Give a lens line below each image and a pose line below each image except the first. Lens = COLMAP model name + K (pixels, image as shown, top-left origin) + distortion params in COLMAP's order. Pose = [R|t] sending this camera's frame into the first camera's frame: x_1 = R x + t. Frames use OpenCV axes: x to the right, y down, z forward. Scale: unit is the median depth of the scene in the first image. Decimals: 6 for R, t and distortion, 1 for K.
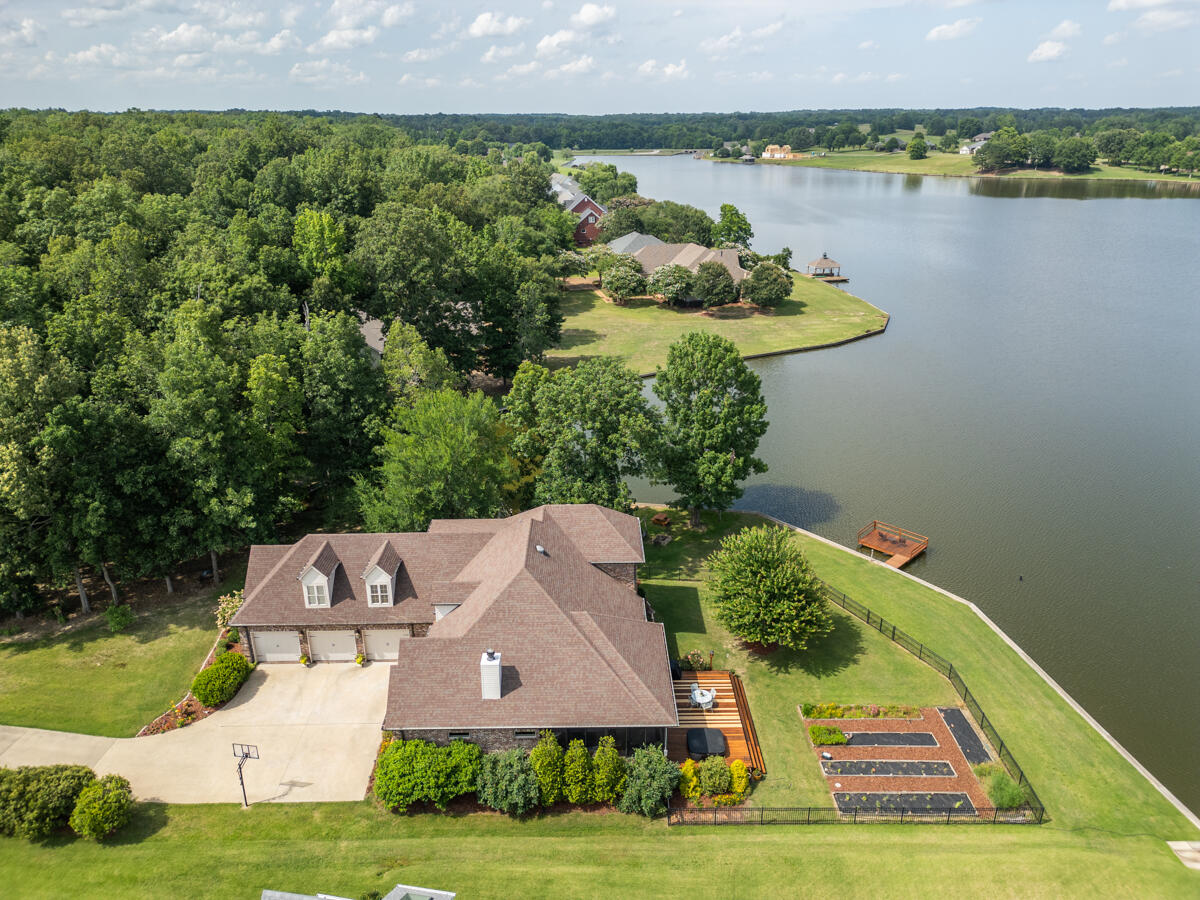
lens RADIAL K [[844.3, 0, 594.7], [0, 844.3, 448.4], [0, 0, 1]] dist [0.069572, -0.070190]
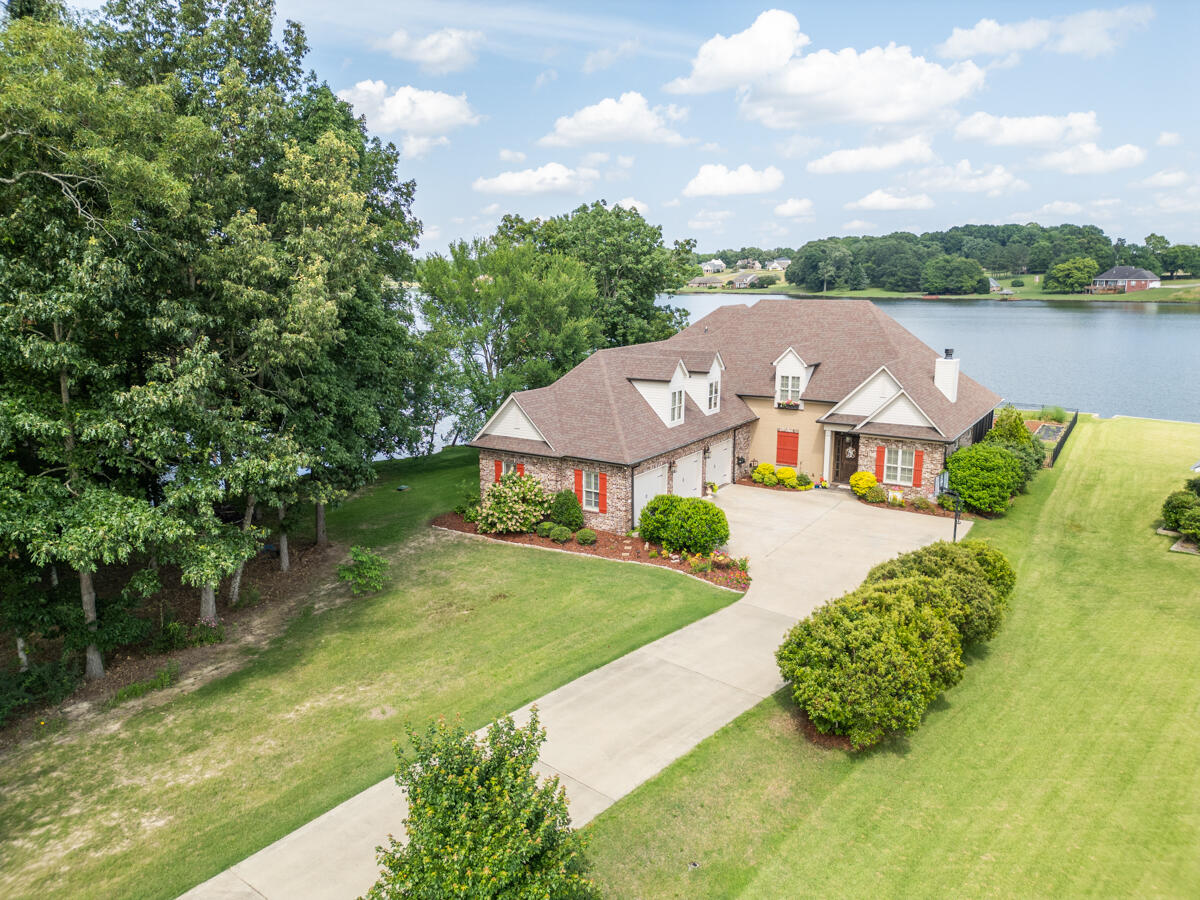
lens RADIAL K [[844.3, 0, 594.7], [0, 844.3, 448.4], [0, 0, 1]] dist [0.069572, -0.070190]
pose [[0.557772, -0.164169, 0.813596, -0.108547], [0.302056, 0.953176, -0.014745, 0.022548], [-0.773080, 0.253976, 0.581243, 0.074277]]
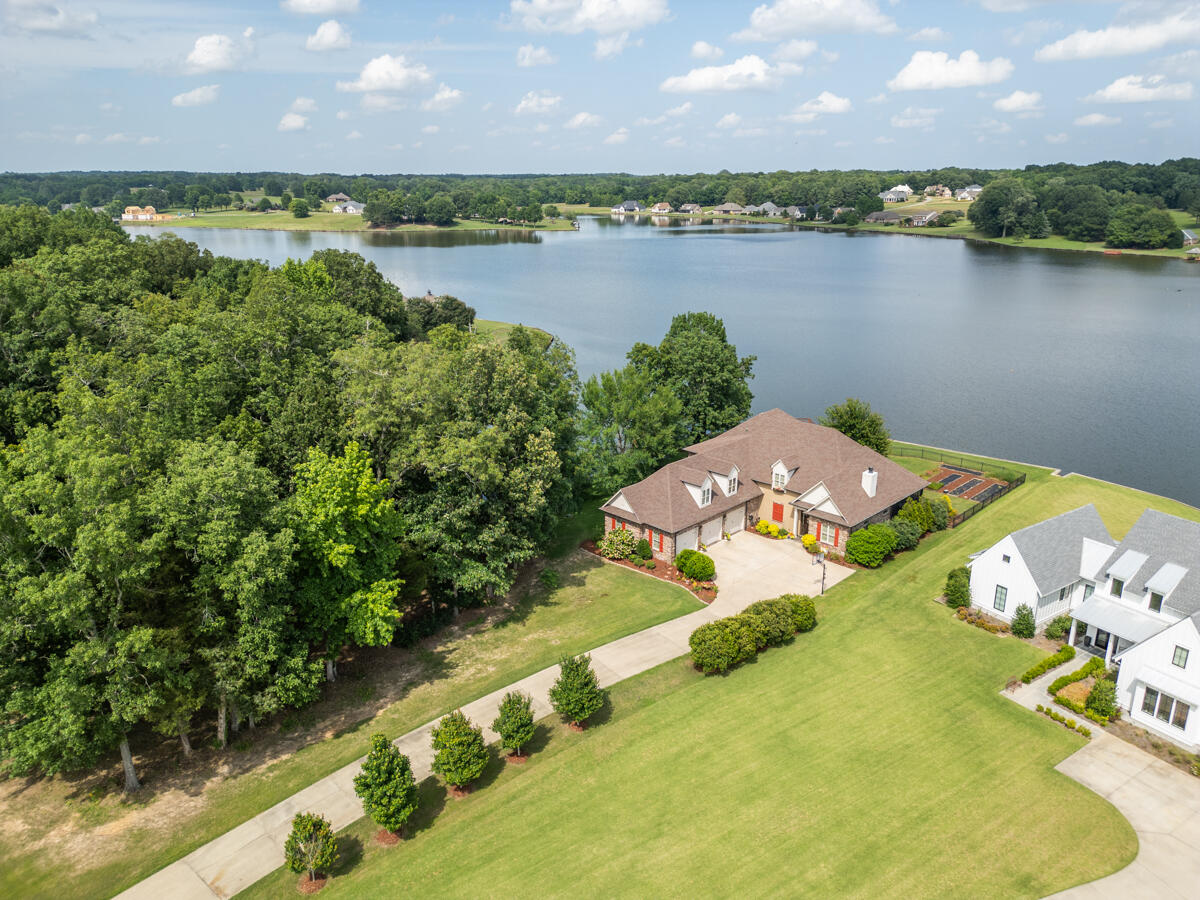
lens RADIAL K [[844.3, 0, 594.7], [0, 844.3, 448.4], [0, 0, 1]] dist [0.069572, -0.070190]
pose [[0.717224, -0.208113, 0.665040, -0.155595], [0.252042, 0.967224, 0.030857, 0.000924], [-0.649665, 0.145487, 0.746170, 0.008617]]
